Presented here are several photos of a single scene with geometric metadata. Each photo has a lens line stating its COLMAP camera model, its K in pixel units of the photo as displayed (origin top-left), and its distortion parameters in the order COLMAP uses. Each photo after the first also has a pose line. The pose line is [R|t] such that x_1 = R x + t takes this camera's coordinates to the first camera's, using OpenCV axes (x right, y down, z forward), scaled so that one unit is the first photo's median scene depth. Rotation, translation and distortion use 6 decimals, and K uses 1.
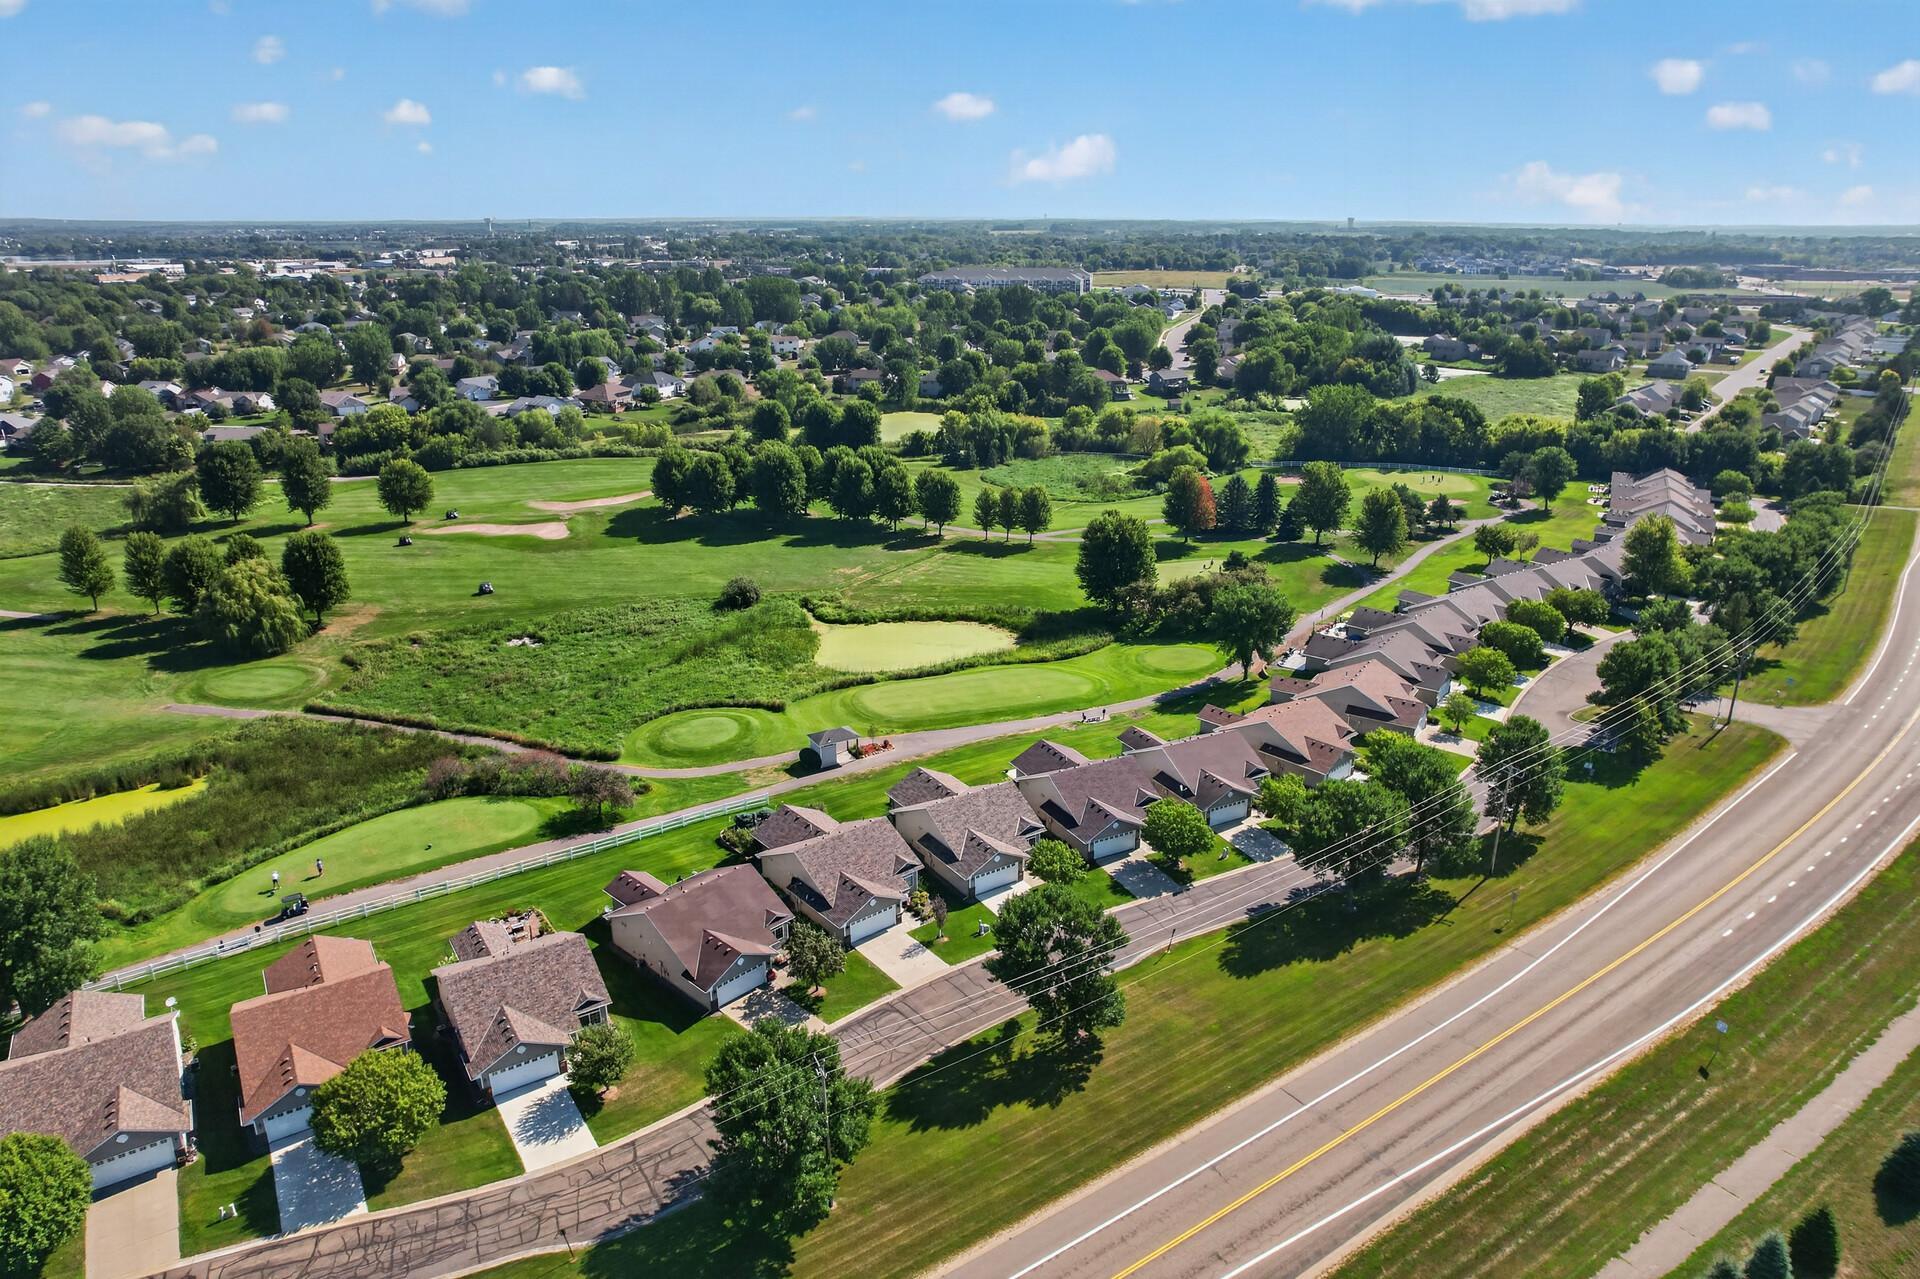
lens RADIAL K [[1228.6, 0, 969.6], [0, 1228.6, 637.4], [0, 0, 1]] dist [-0.074038, 0.065918]
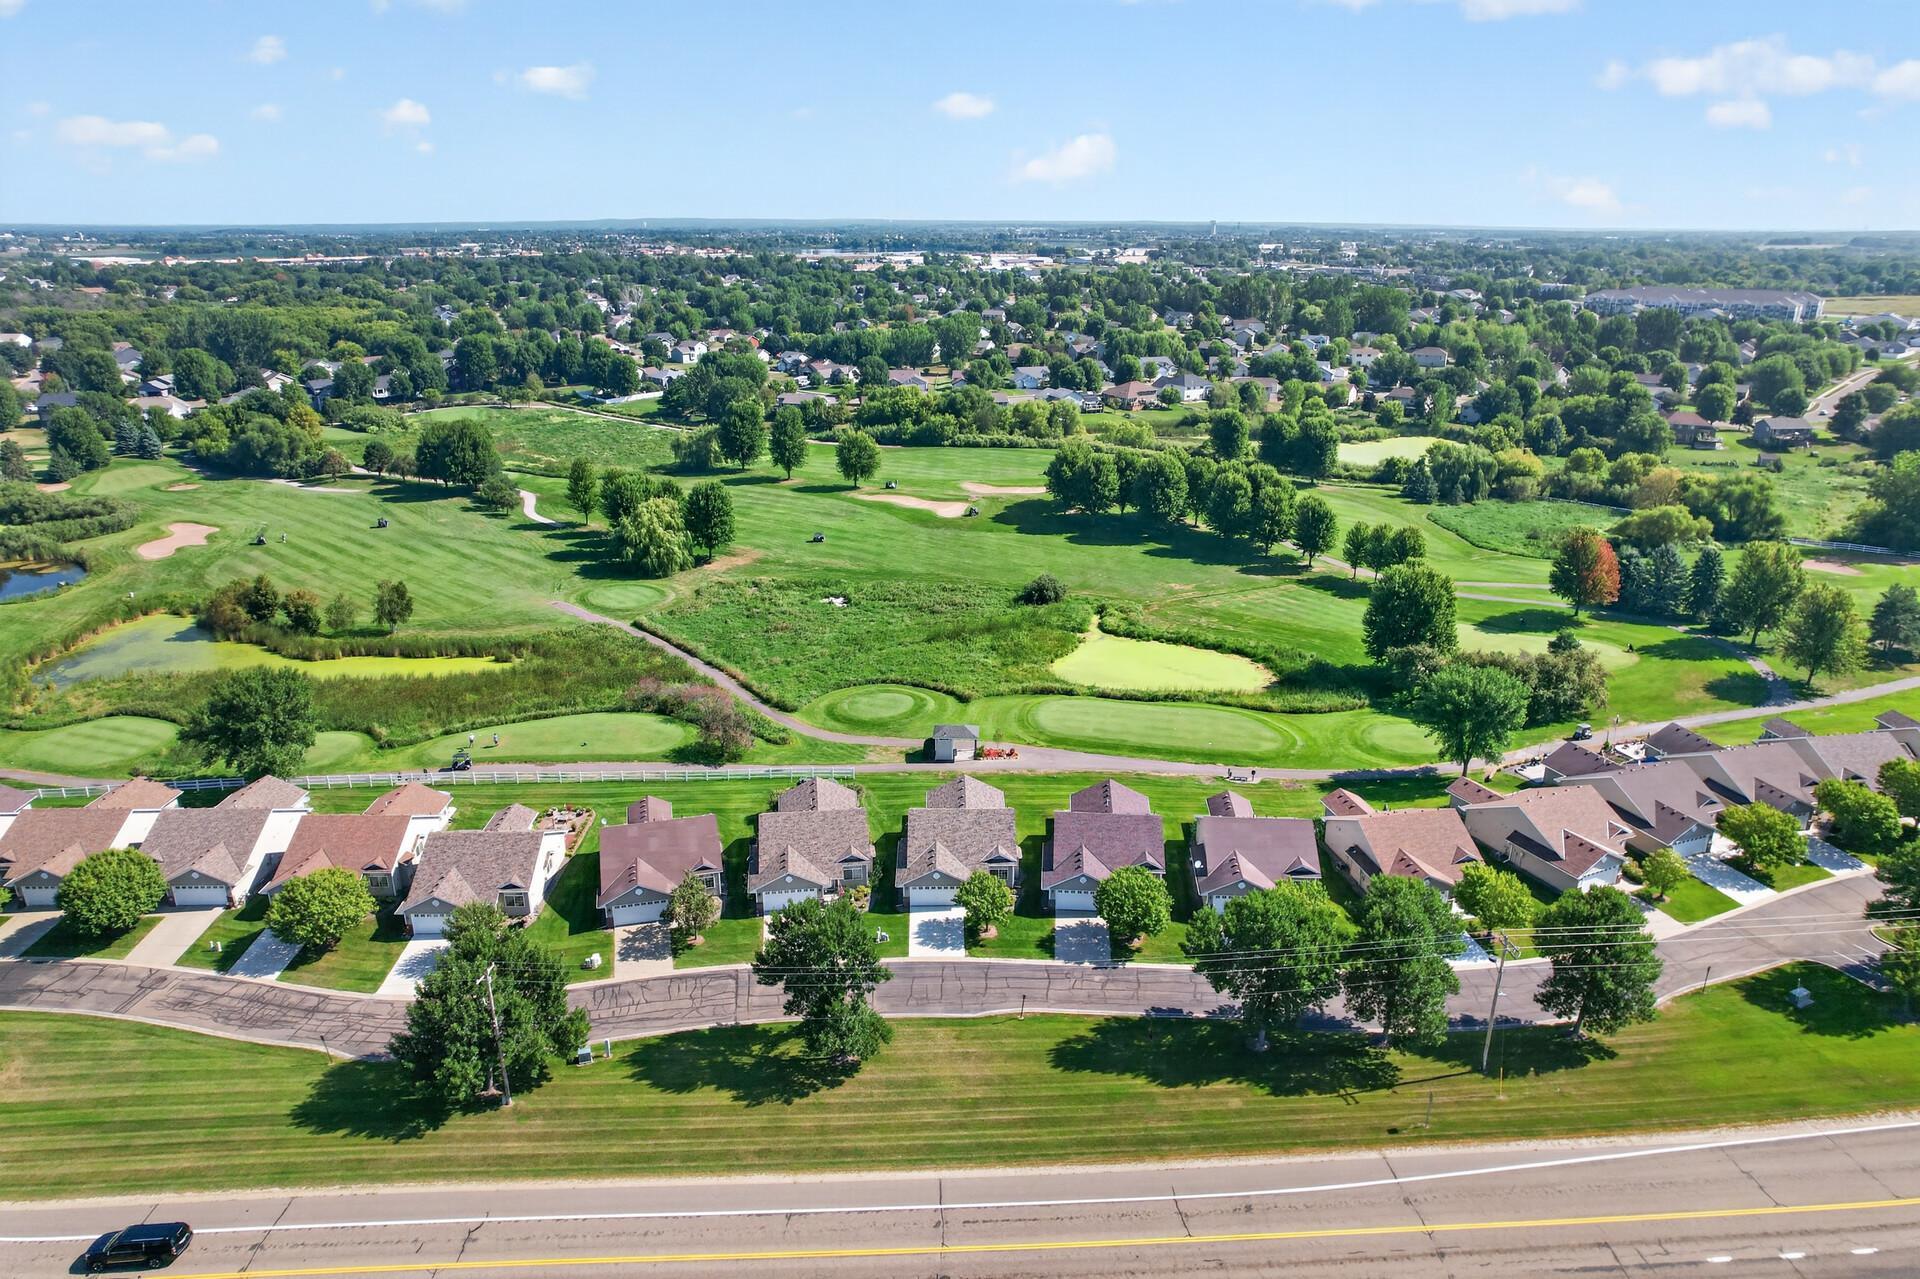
lens RADIAL K [[1228.6, 0, 969.6], [0, 1228.6, 637.4], [0, 0, 1]] dist [-0.074038, 0.065918]
pose [[0.846963, 0.172930, -0.502741, 0.291797], [-0.174794, 0.983627, 0.043868, -0.032205], [0.502096, 0.050722, 0.863323, 0.088737]]
